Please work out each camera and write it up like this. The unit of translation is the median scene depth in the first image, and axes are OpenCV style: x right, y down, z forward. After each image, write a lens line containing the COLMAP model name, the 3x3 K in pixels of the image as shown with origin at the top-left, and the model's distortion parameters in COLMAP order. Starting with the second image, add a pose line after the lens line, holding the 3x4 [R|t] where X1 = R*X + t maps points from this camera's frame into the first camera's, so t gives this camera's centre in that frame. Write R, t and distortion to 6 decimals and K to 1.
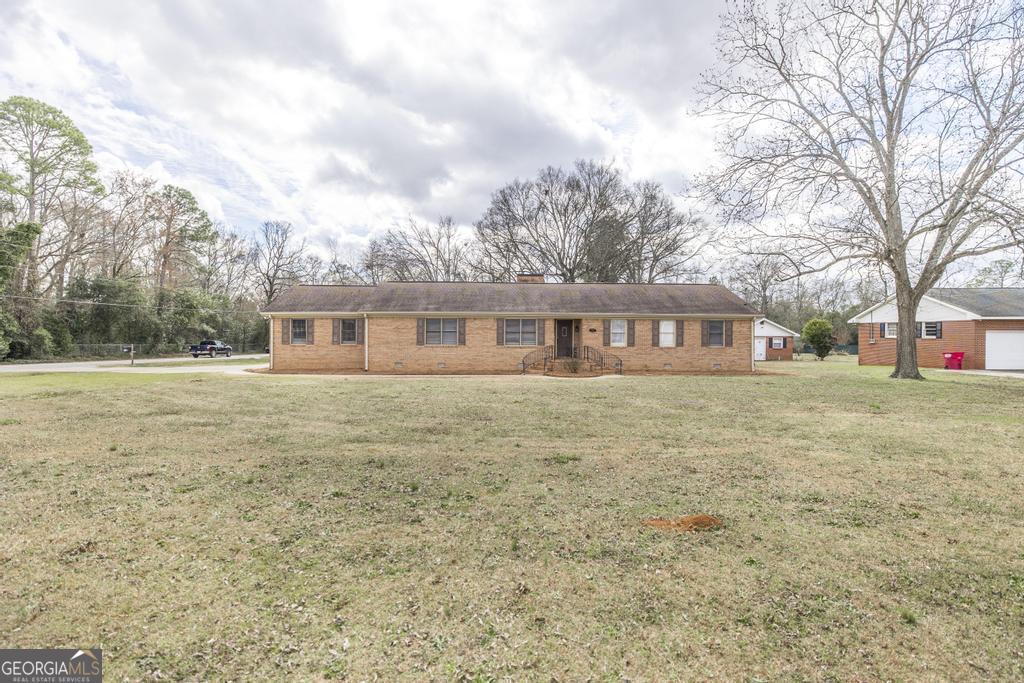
lens RADIAL K [[493.7, 0, 519.4], [0, 493.7, 339.2], [0, 0, 1]] dist [0.000899, 0.000008]
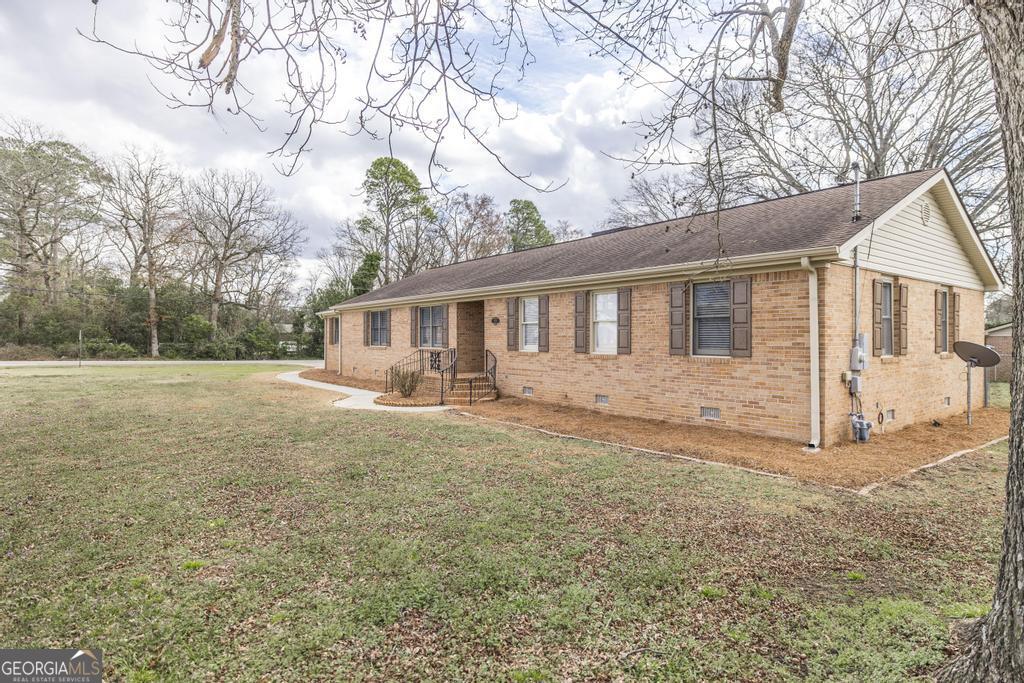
lens RADIAL K [[566.7, 0, 505.5], [0, 566.7, 342.7], [0, 0, 1]] dist [-0.004751, -0.000171]
pose [[0.561615, 0.001562, -0.827398, 0.648674], [-0.010045, 0.999937, -0.004930, 0.008648], [0.827338, 0.011080, 0.561595, 0.663731]]
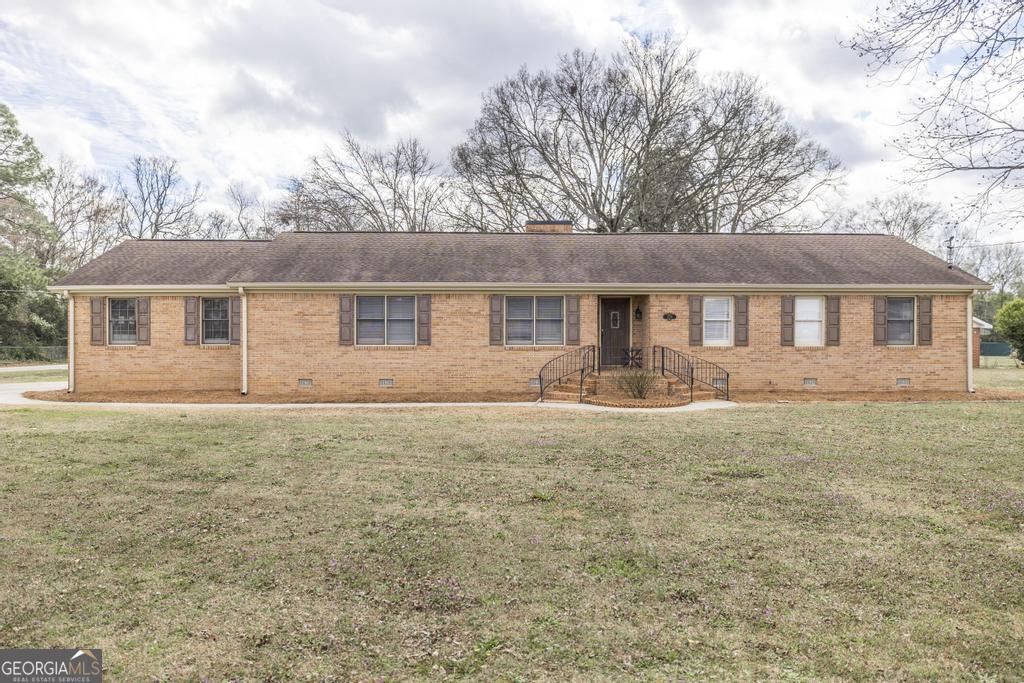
lens RADIAL K [[694.6, 0, 507.3], [0, 694.6, 339.9], [0, 0, 1]] dist [-0.000789, 0.002291]
pose [[0.999951, -0.005047, -0.008551, -0.020096], [0.005097, 0.999970, 0.005915, 0.002169], [0.008521, -0.005958, 0.999946, 0.247693]]
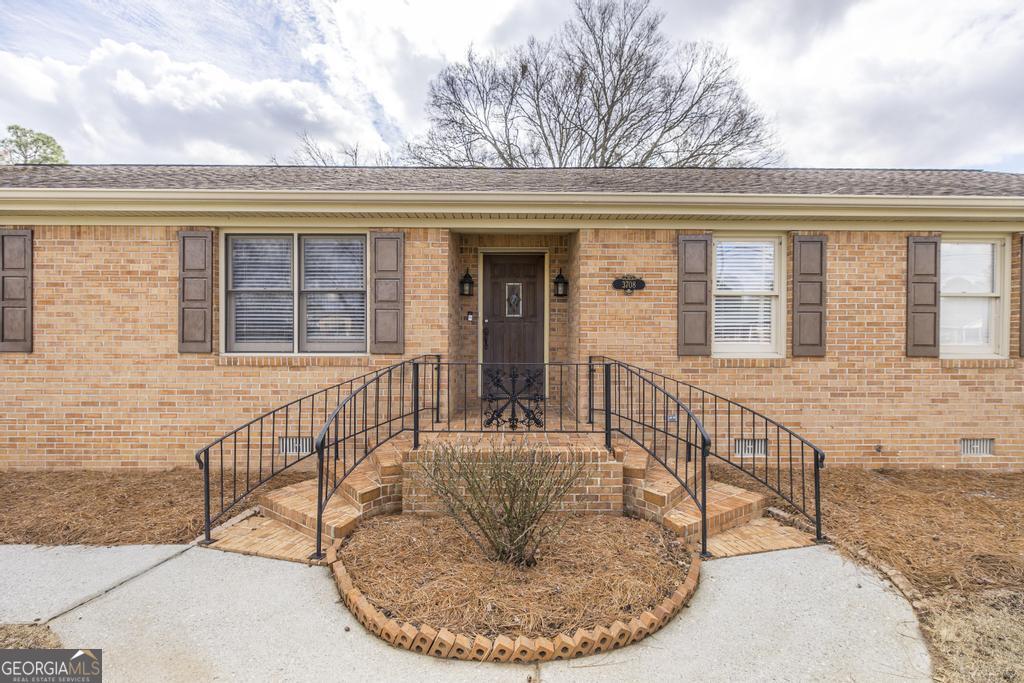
lens RADIAL K [[457.4, 0, 510.2], [0, 457.4, 337.1], [0, 0, 1]] dist [-0.002637, -0.000555]
pose [[0.999401, -0.001751, -0.034566, 0.102947], [0.001594, 0.999988, -0.004564, 0.006136], [0.034573, 0.004506, 0.999392, 0.793065]]
